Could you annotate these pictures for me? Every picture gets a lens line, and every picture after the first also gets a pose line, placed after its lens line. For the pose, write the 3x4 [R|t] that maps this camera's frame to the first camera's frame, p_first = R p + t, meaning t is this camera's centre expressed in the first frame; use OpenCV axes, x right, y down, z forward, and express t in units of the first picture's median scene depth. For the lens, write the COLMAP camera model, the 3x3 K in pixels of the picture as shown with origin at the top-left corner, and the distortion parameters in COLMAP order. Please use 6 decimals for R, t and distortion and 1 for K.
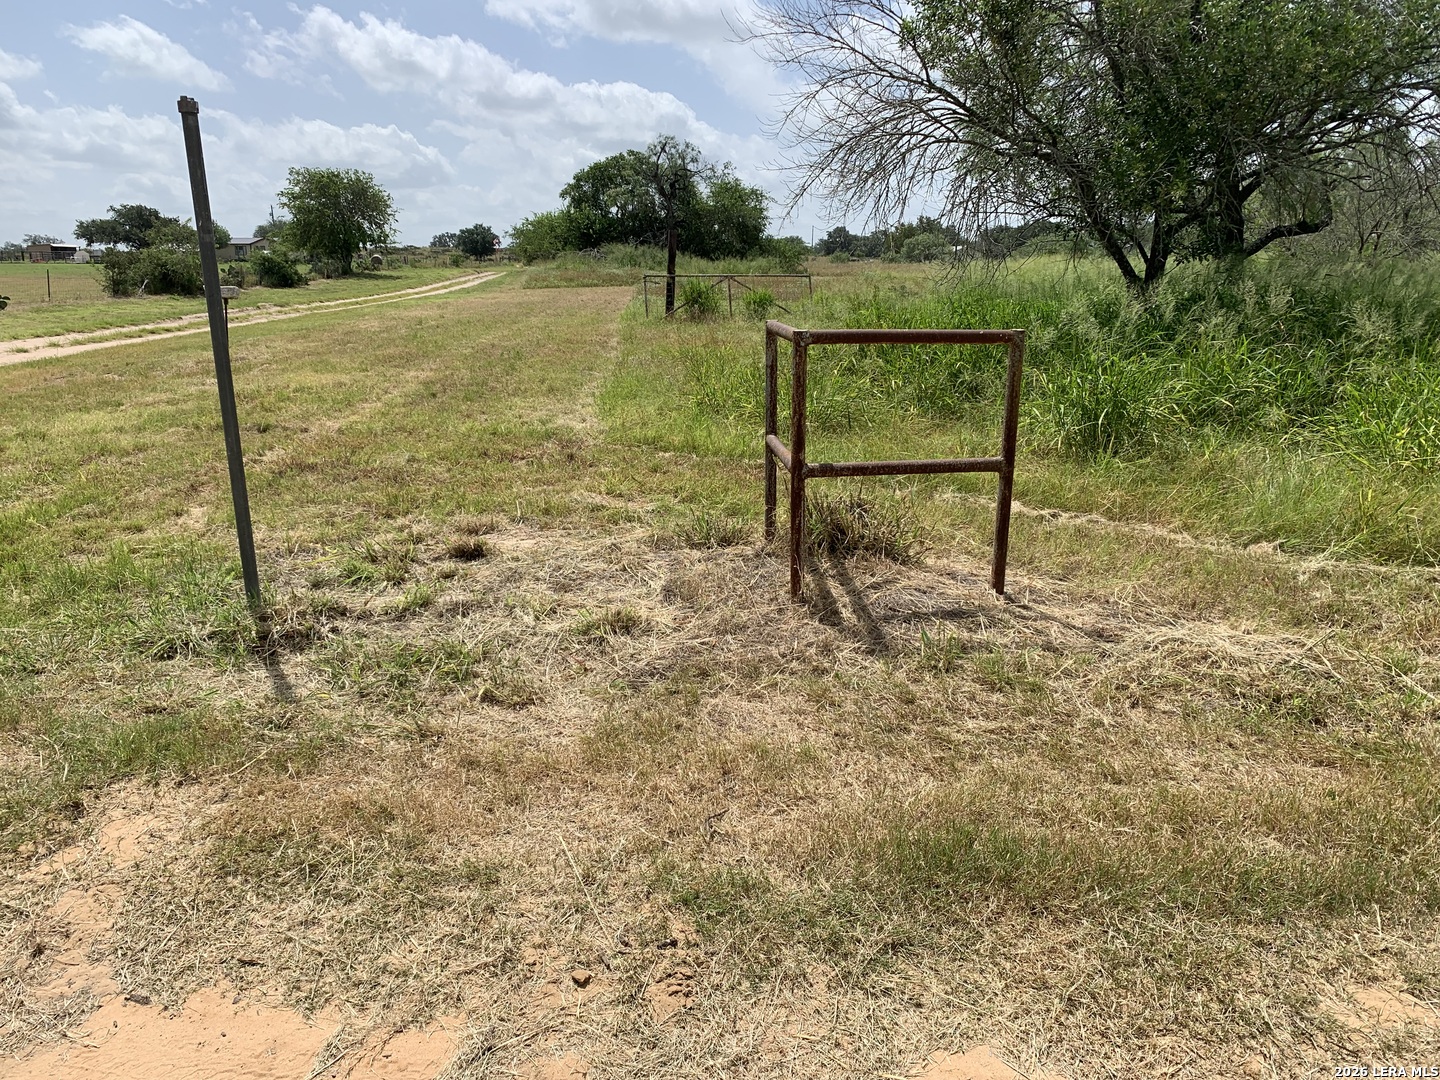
lens RADIAL K [[1074.0, 0, 720.0], [0, 1074.0, 540.0], [0, 0, 1]] dist [0.080065, -0.076062]
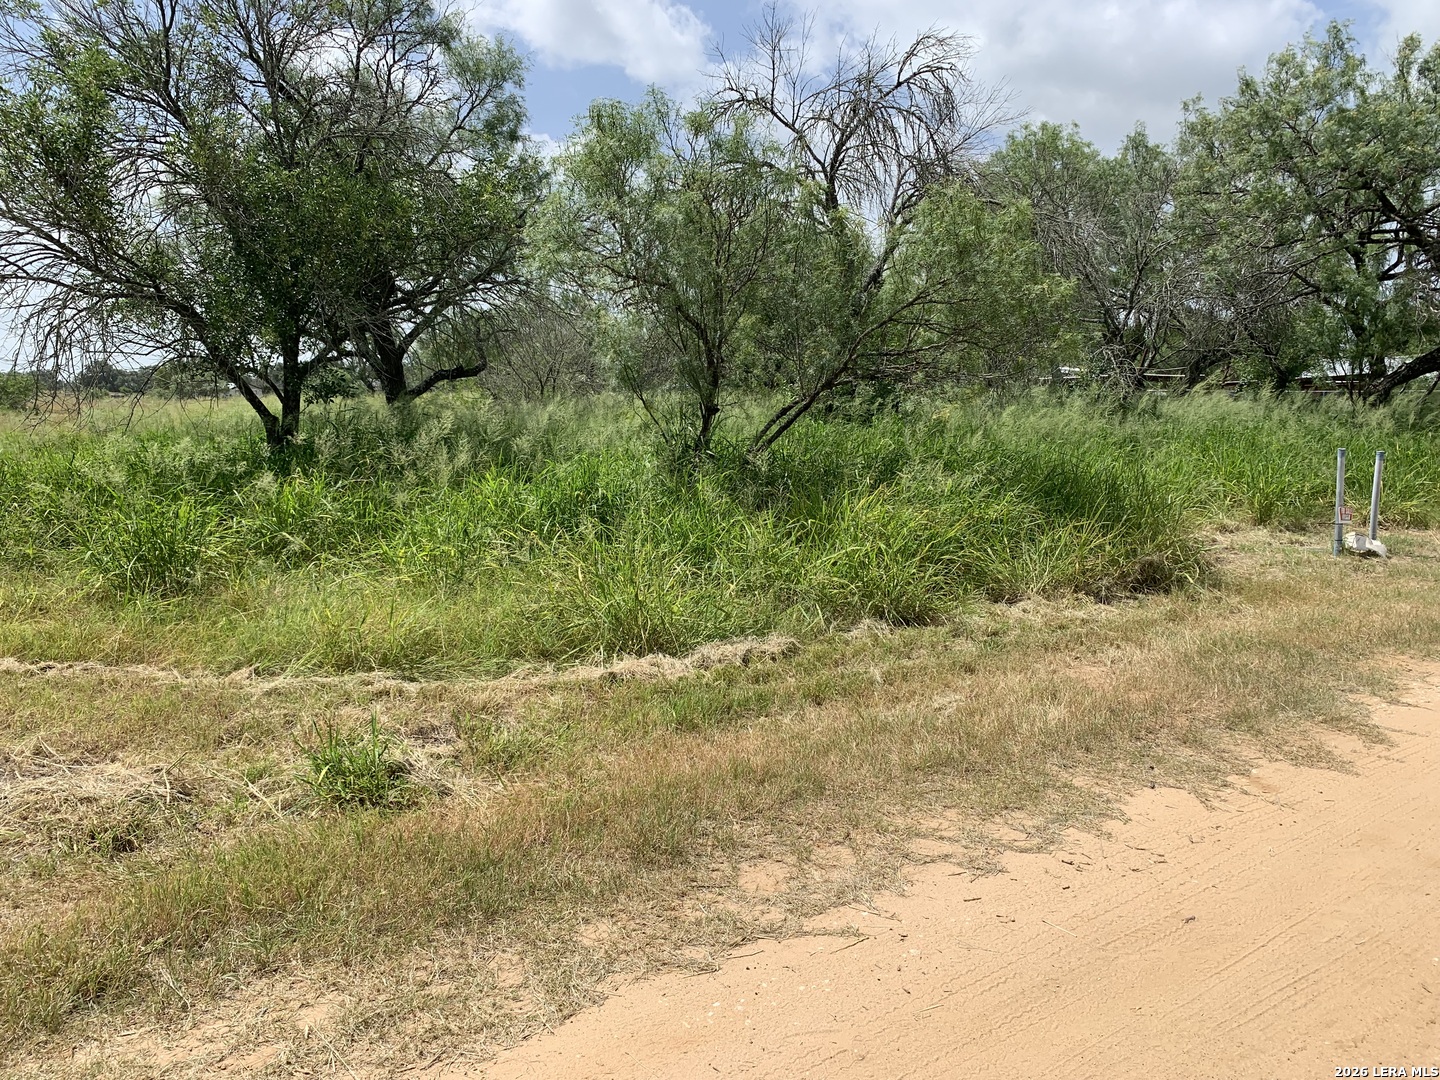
lens RADIAL K [[1078.9, 0, 720.0], [0, 1078.9, 540.0], [0, 0, 1]] dist [0.008605, -0.028825]
pose [[0.814163, -0.073234, 0.575999, 0.143953], [0.142447, 0.986890, -0.075869, 0.012013], [-0.562892, 0.143819, 0.813922, -0.056615]]
